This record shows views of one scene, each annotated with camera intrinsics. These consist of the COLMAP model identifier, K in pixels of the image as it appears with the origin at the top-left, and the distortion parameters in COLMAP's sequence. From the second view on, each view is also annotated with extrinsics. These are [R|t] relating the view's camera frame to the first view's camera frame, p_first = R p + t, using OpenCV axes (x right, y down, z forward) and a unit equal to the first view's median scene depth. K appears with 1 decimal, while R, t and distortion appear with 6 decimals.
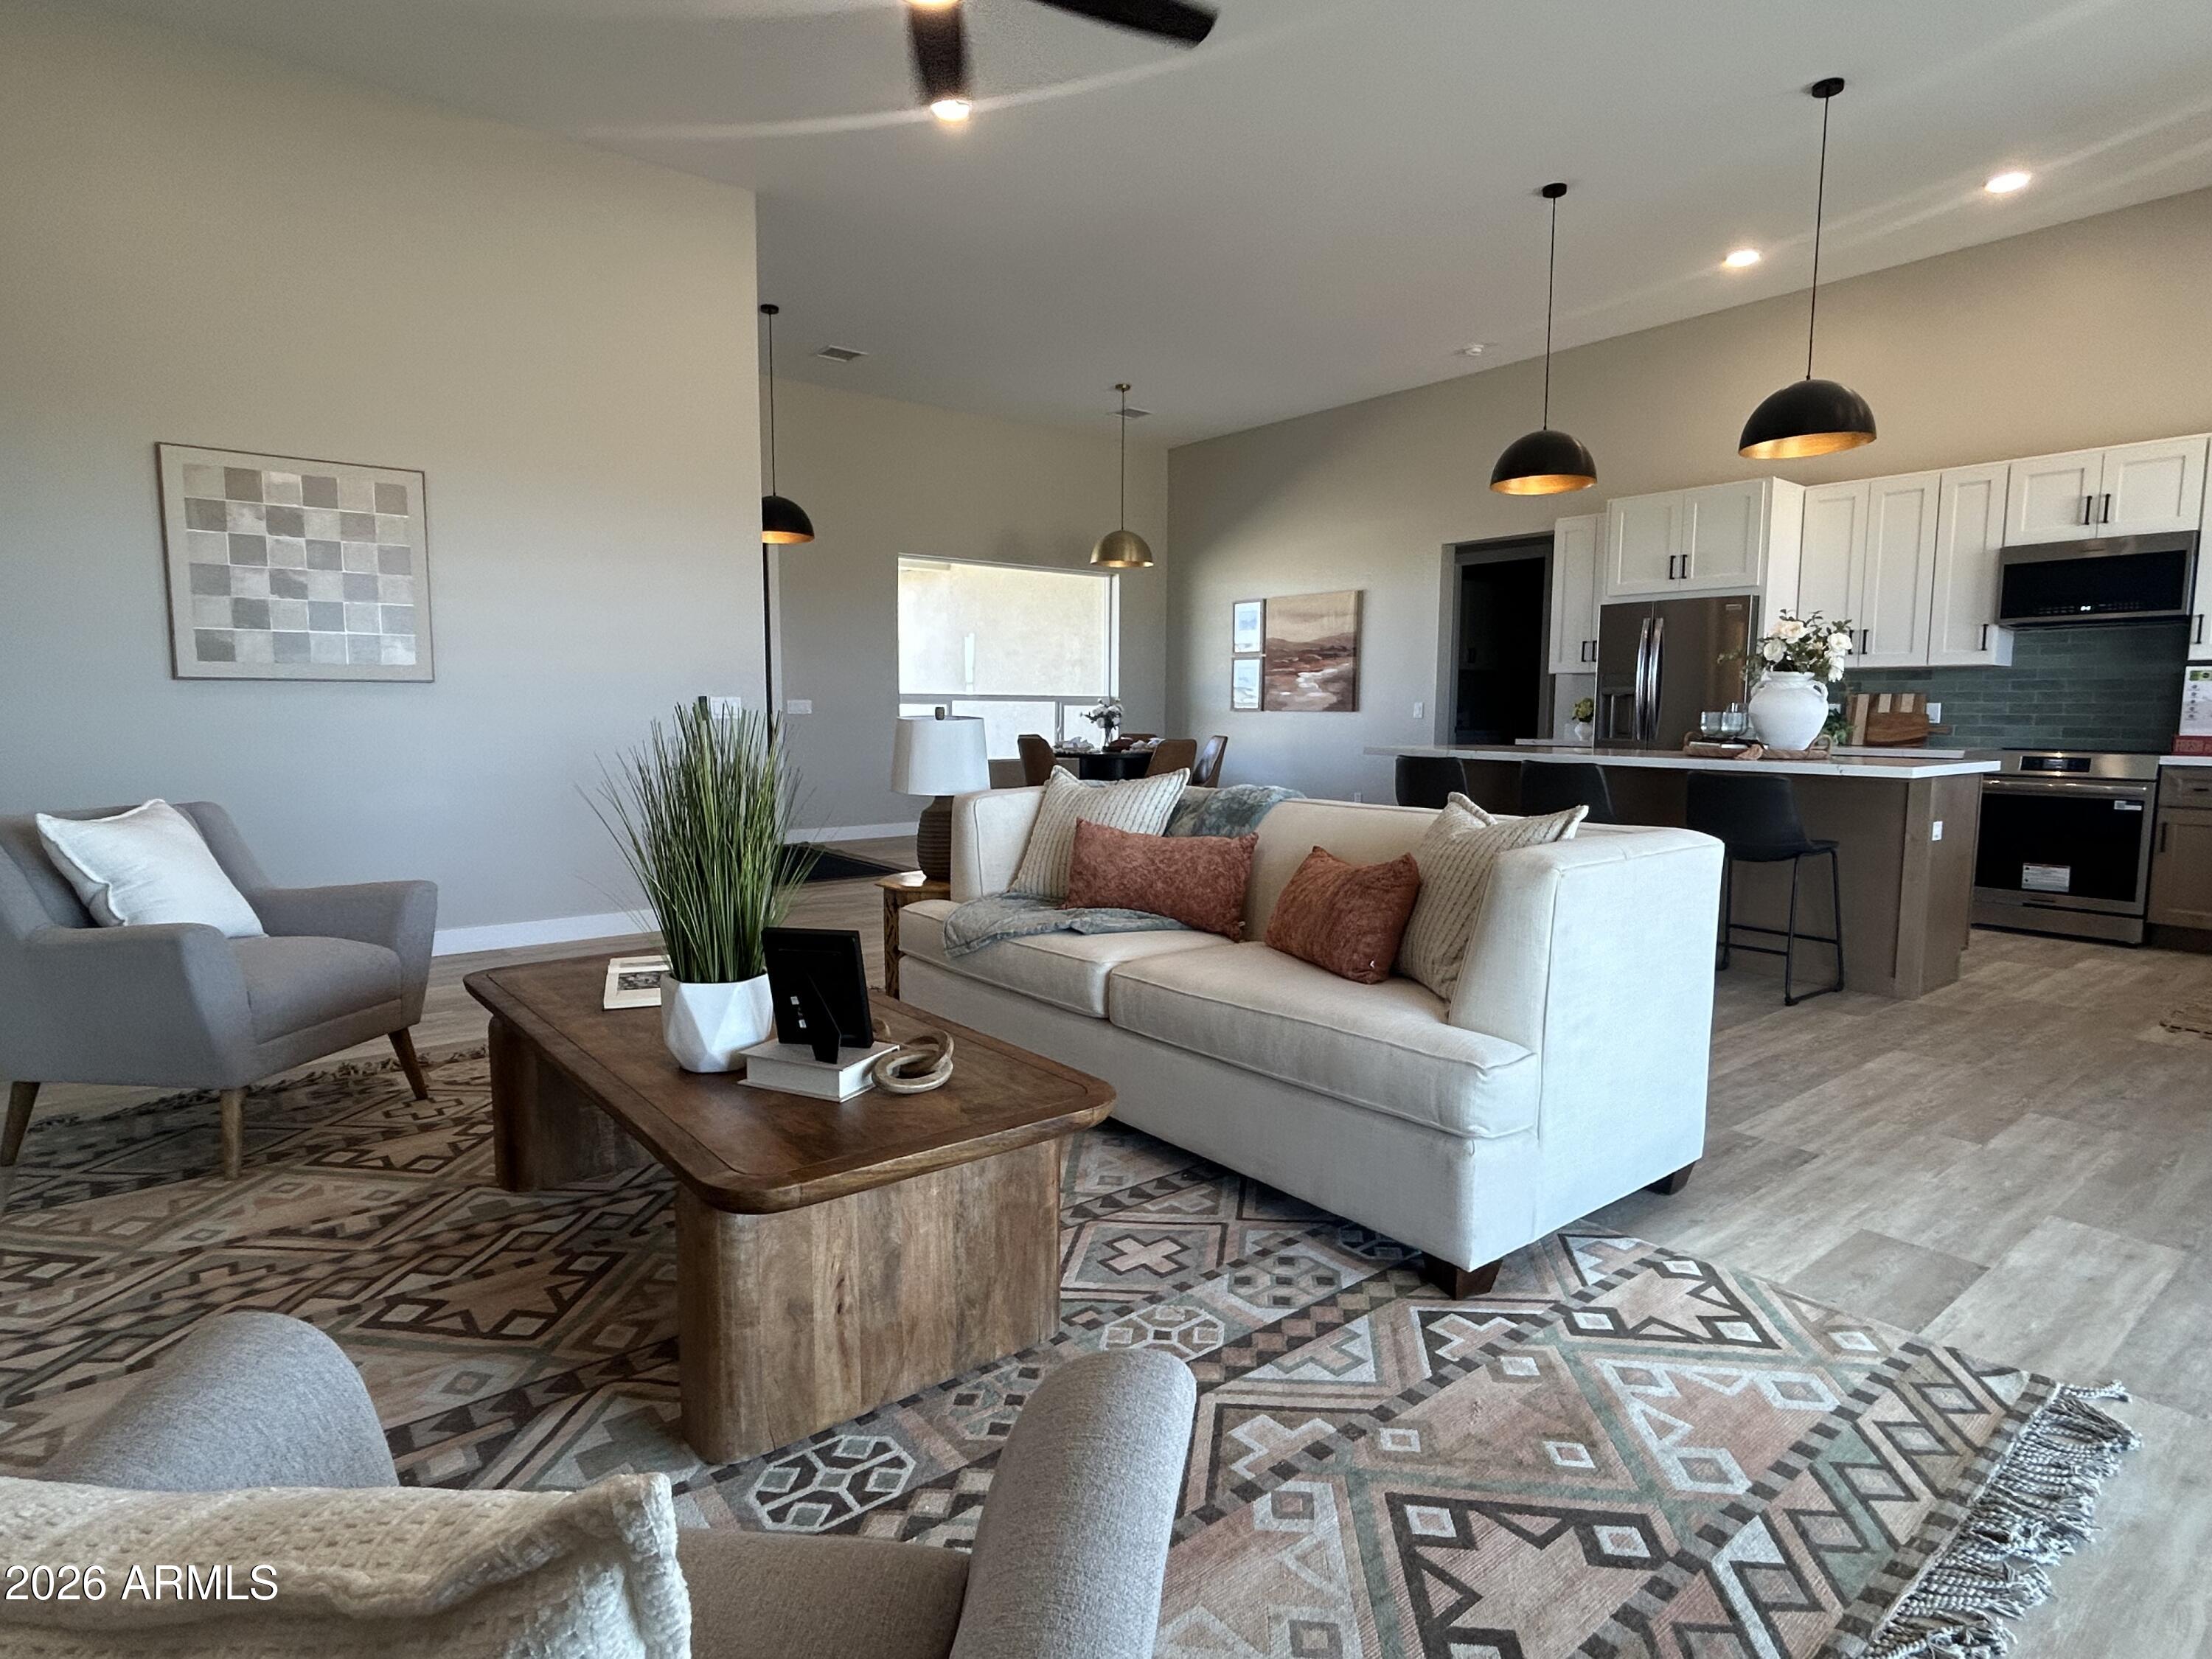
lens RADIAL K [[1178.0, 0, 1096.4], [0, 1178.0, 832.0], [0, 0, 1]] dist [-0.001732, 0.002153]
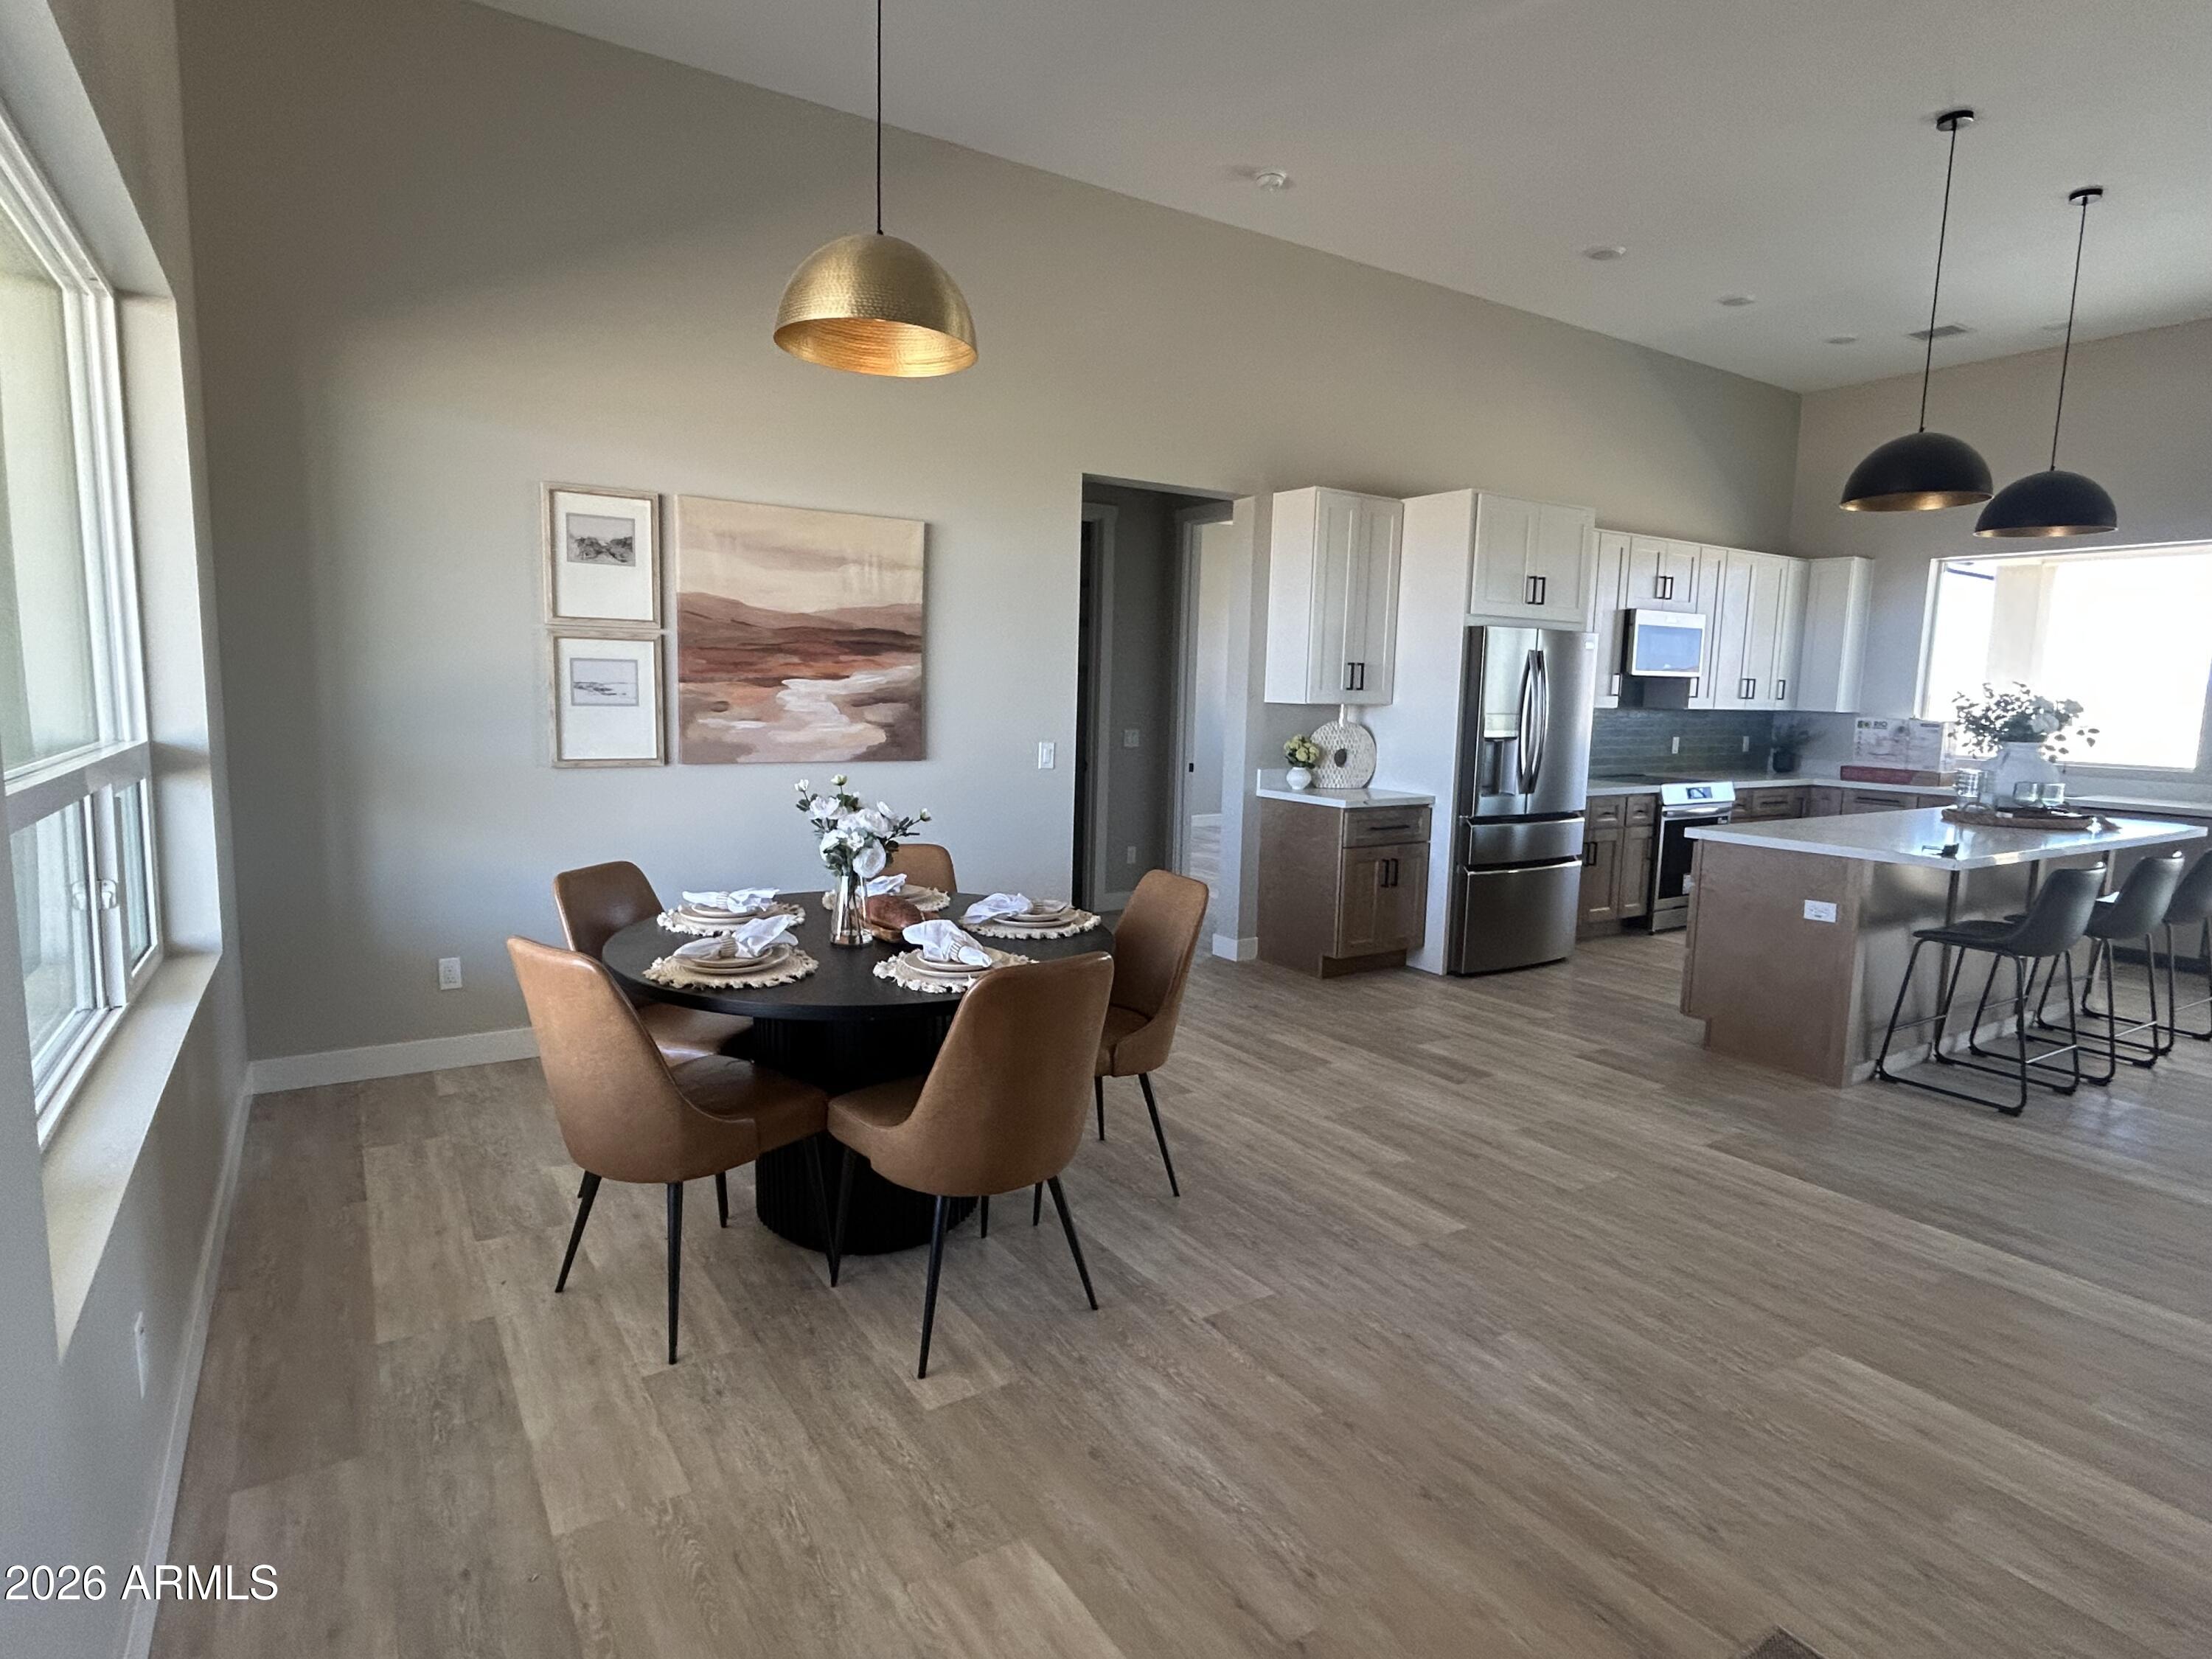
lens RADIAL K [[1178.0, 0, 1096.4], [0, 1178.0, 832.0], [0, 0, 1]] dist [-0.001732, 0.002153]
pose [[0.106371, -0.130430, 0.985735, -0.497500], [0.078385, 0.989374, 0.122453, -0.229835], [-0.991232, 0.064241, 0.115464, 1.551963]]
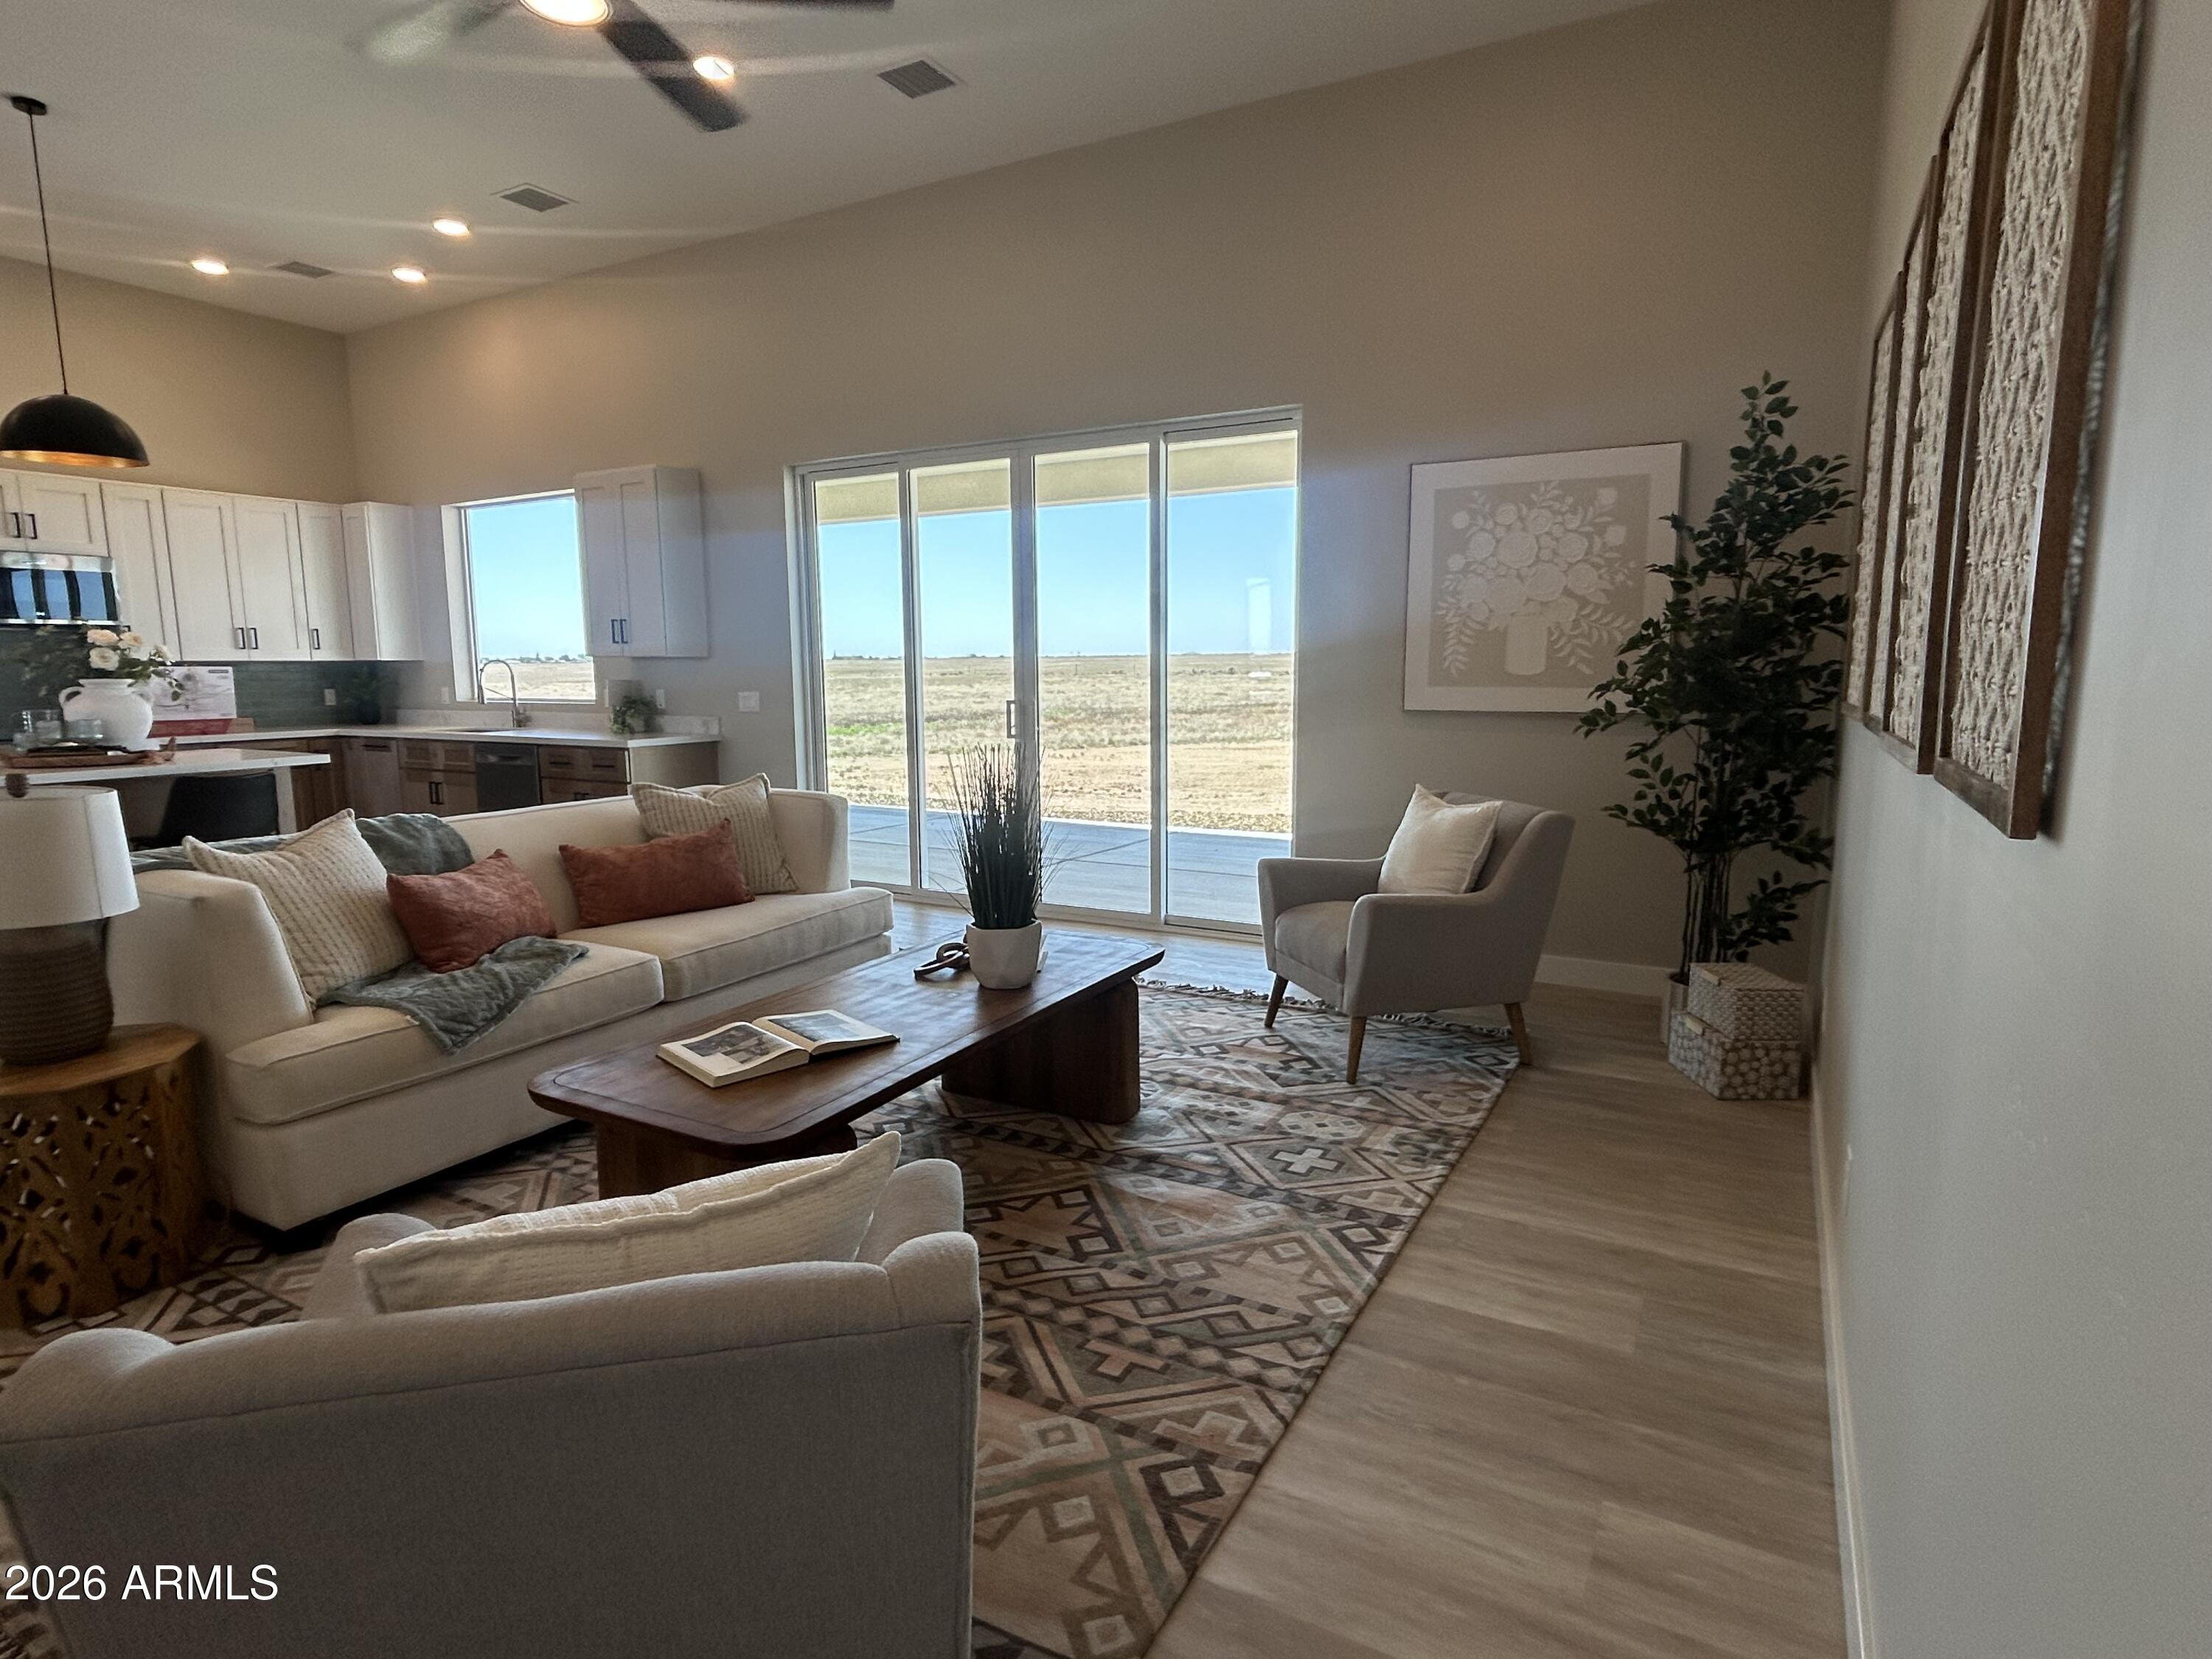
lens RADIAL K [[1178.0, 0, 1096.4], [0, 1178.0, 832.0], [0, 0, 1]] dist [-0.001732, 0.002153]
pose [[-0.371933, -0.133121, 0.918665, -0.642966], [0.099432, 0.978256, 0.182012, -0.095561], [-0.922919, 0.159042, -0.350609, 0.522947]]
